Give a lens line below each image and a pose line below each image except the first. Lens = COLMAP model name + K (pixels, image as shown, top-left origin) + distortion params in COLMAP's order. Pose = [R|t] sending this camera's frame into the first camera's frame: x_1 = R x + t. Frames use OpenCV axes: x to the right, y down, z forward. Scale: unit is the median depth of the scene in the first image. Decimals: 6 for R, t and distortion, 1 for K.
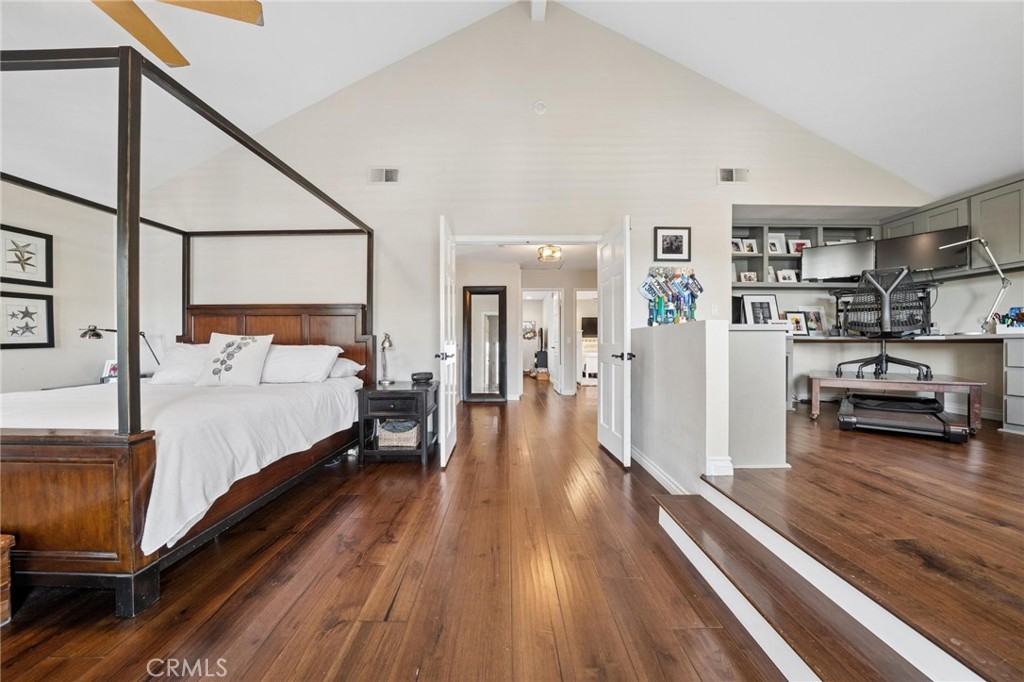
lens RADIAL K [[358.6, 0, 510.9], [0, 358.6, 341.8], [0, 0, 1]] dist [-0.020518, 0.001658]
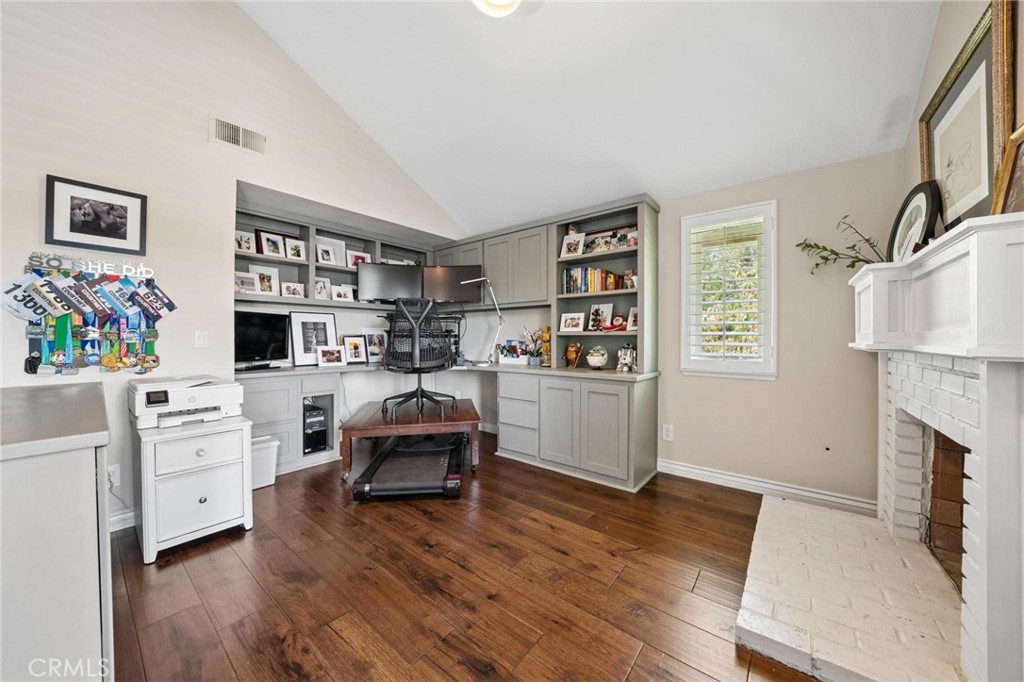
lens RADIAL K [[358.6, 0, 513.0], [0, 358.6, 337.7], [0, 0, 1]] dist [-0.020518, 0.001658]
pose [[0.626565, -0.002379, 0.779366, 0.433653], [0.001889, 0.999997, 0.001534, -0.093250], [-0.779367, 0.000511, 0.626567, 0.186319]]
